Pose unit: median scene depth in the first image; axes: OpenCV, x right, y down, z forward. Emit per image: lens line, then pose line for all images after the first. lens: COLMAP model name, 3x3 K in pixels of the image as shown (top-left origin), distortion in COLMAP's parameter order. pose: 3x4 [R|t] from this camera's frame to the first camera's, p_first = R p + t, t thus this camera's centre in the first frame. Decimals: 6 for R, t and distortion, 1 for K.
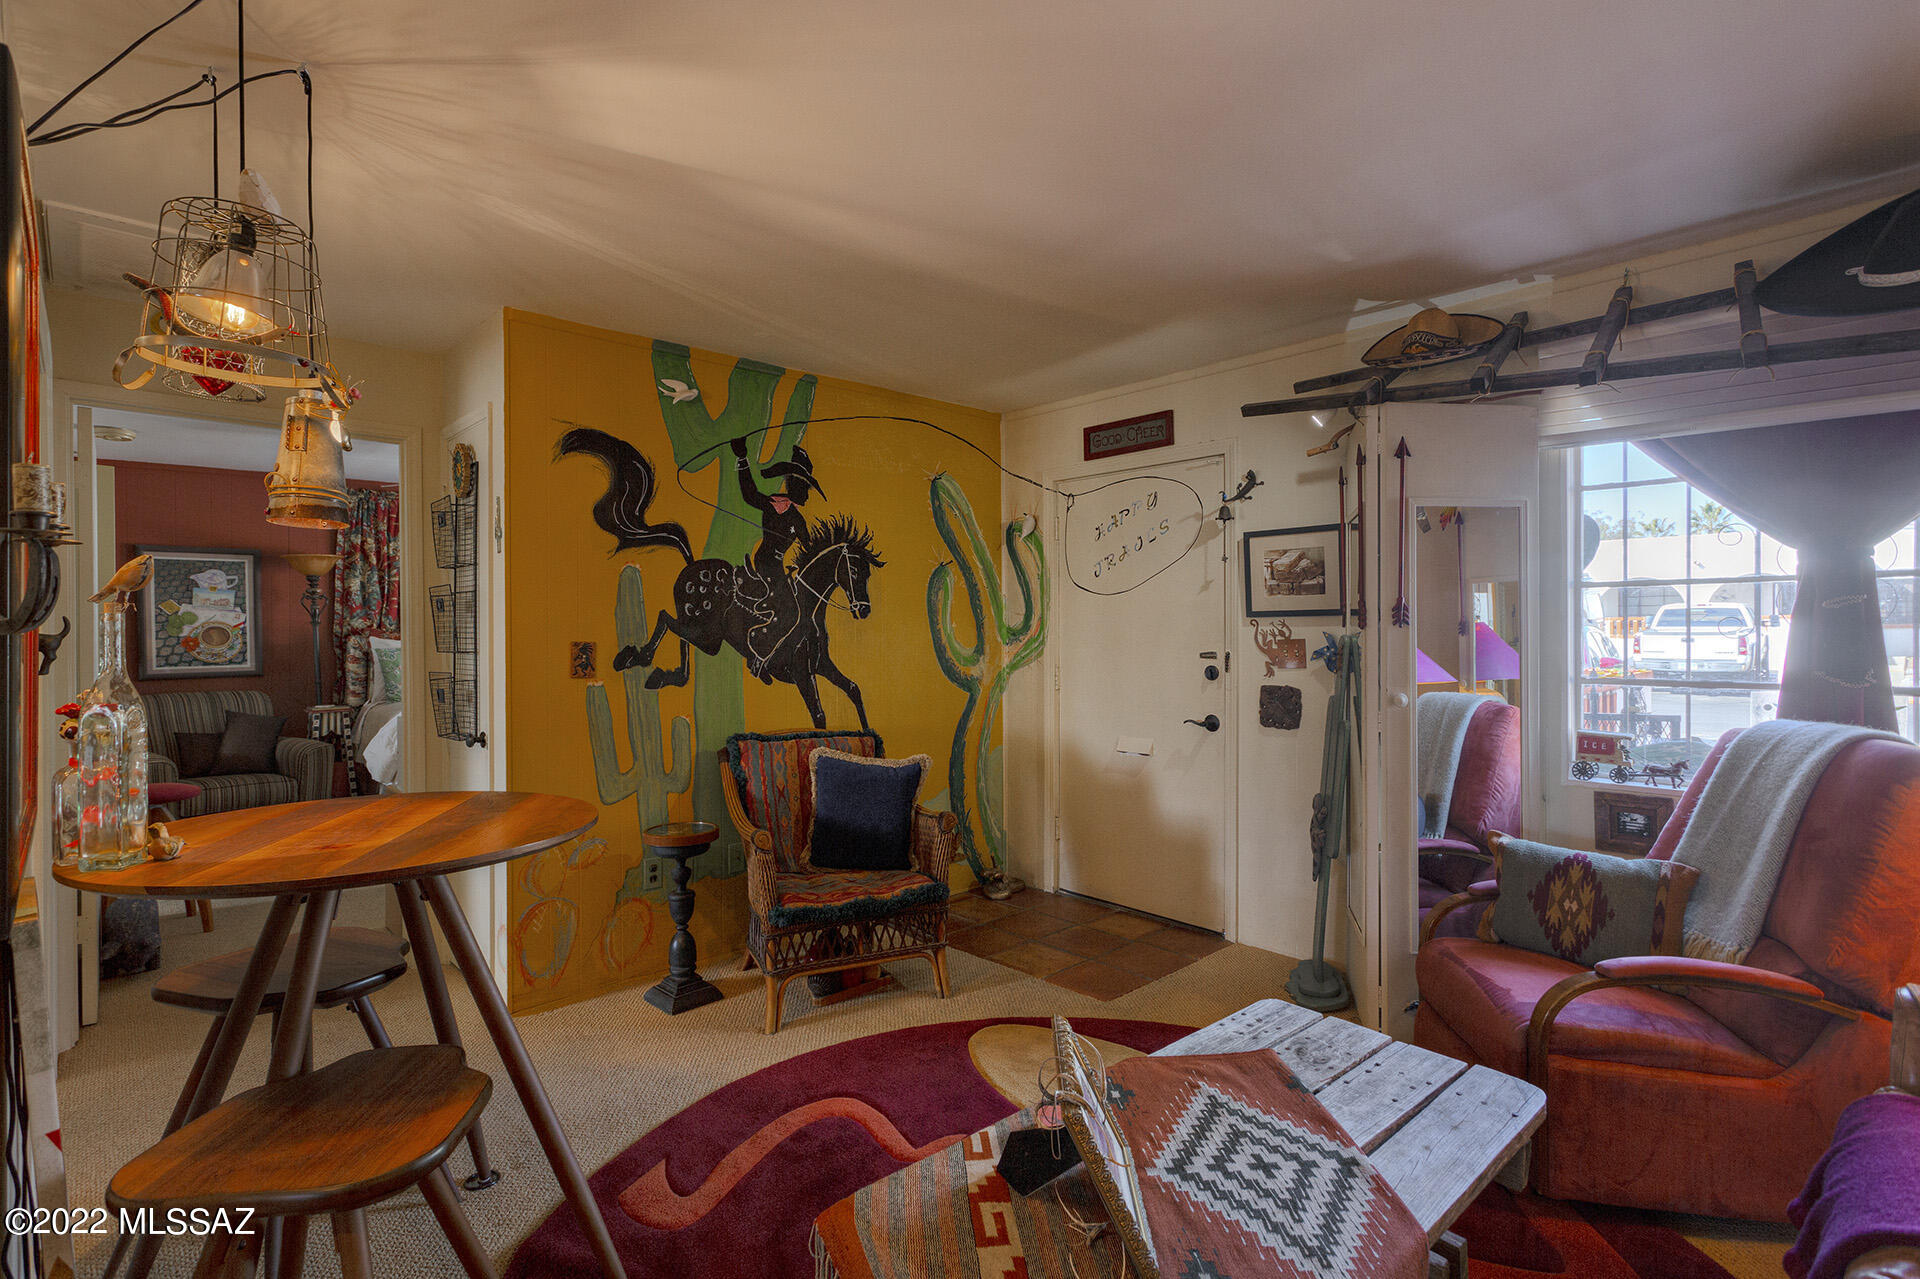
lens RADIAL K [[926.7, 0, 959.8], [0, 926.7, 636.8], [0, 0, 1]] dist [-0.001054, 0.001695]
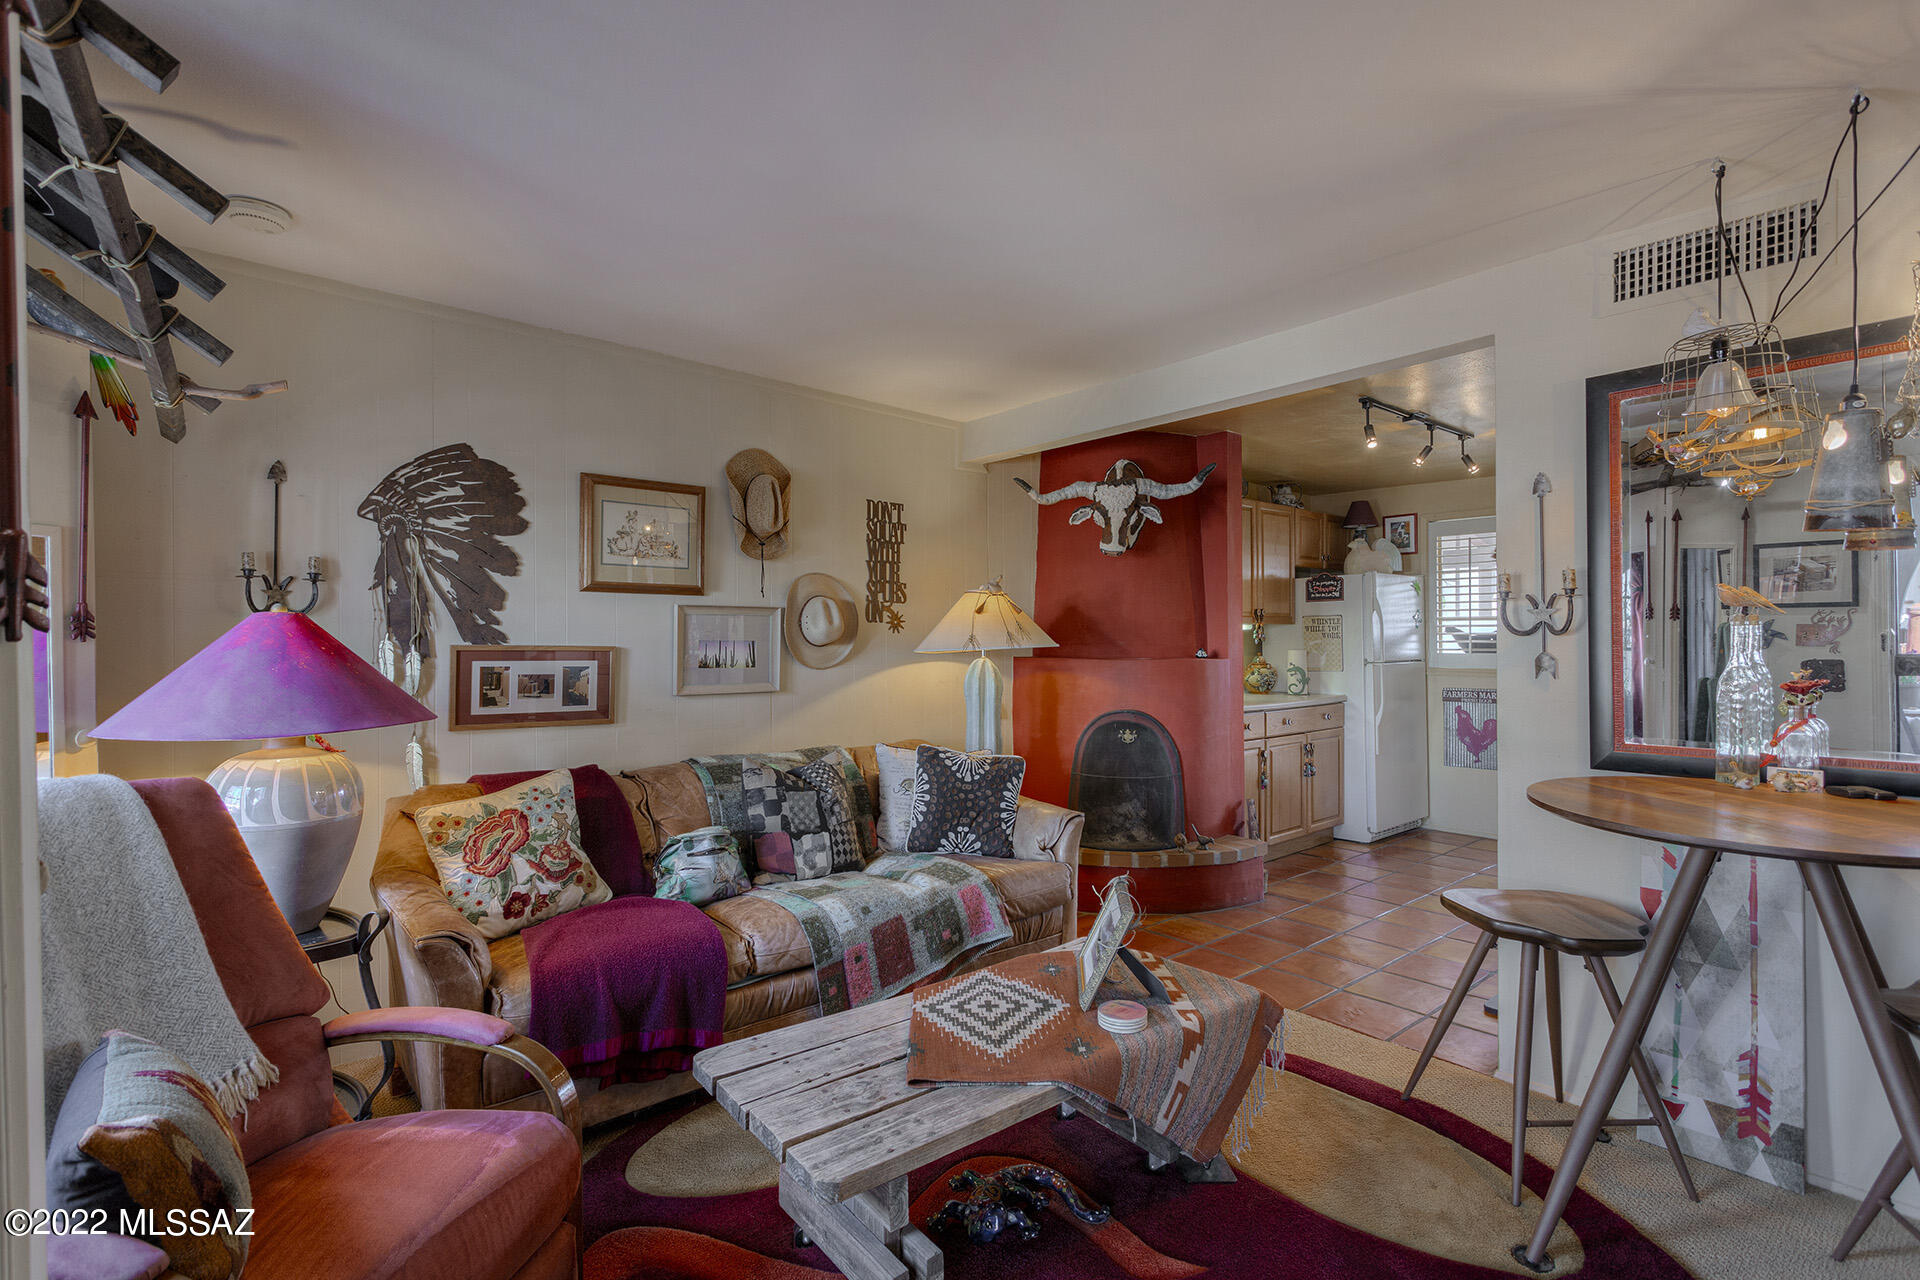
lens RADIAL K [[887.8, 0, 959.4], [0, 887.8, 640.2], [0, 0, 1]] dist [-0.000909, 0.000871]
pose [[-0.998278, 0.009078, 0.057955, 0.244744], [0.009483, 0.999932, 0.006717, -0.012746], [-0.057890, 0.007255, -0.998297, 2.038926]]
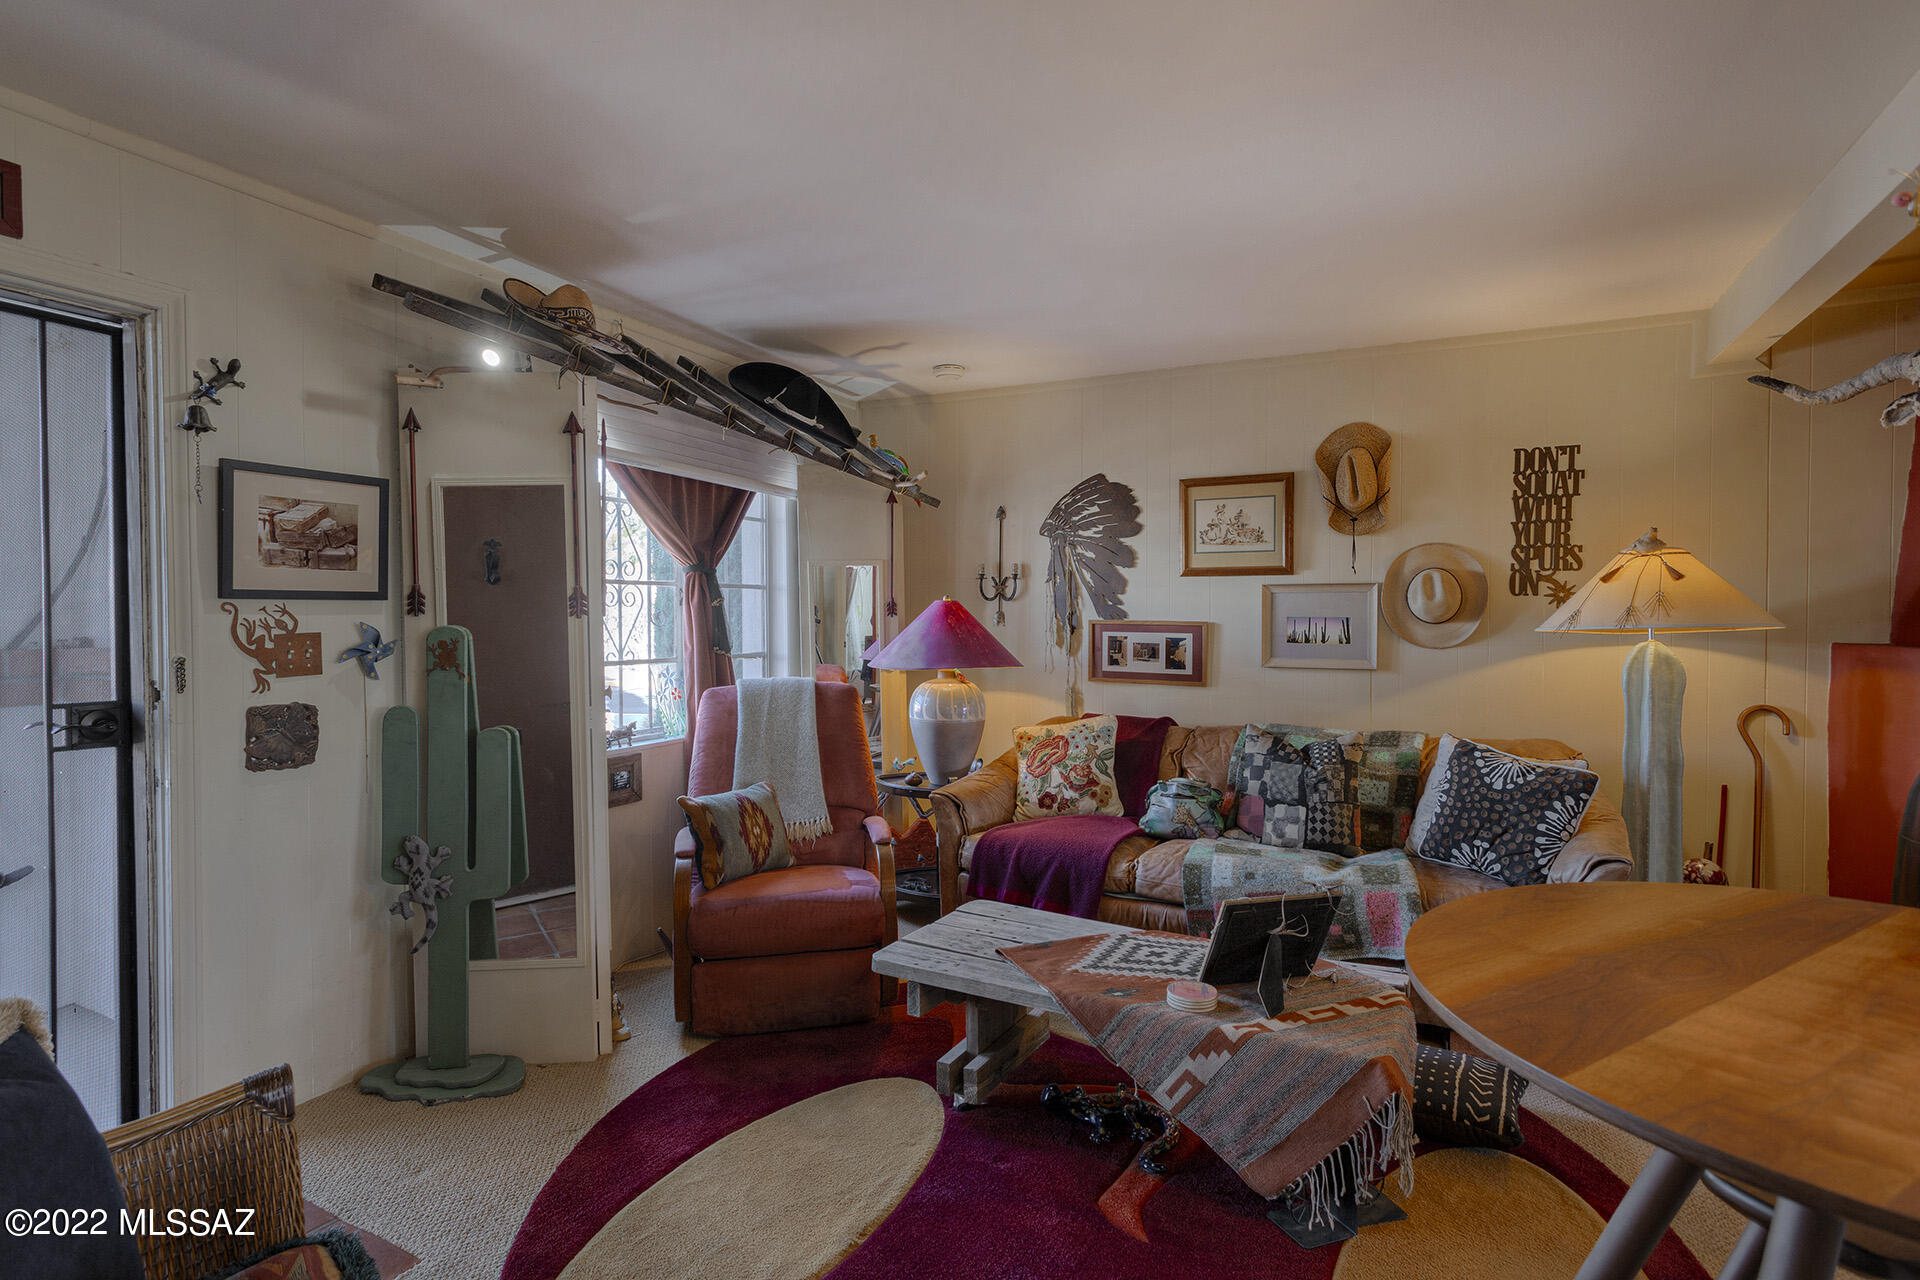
lens RADIAL K [[926.7, 0, 964.9], [0, 926.7, 634.7], [0, 0, 1]] dist [-0.001054, 0.001695]
pose [[-0.335714, -0.011535, 0.941893, -0.896271], [0.009912, 0.999826, 0.015778, -0.004204], [-0.941912, 0.014633, -0.335542, 1.561487]]
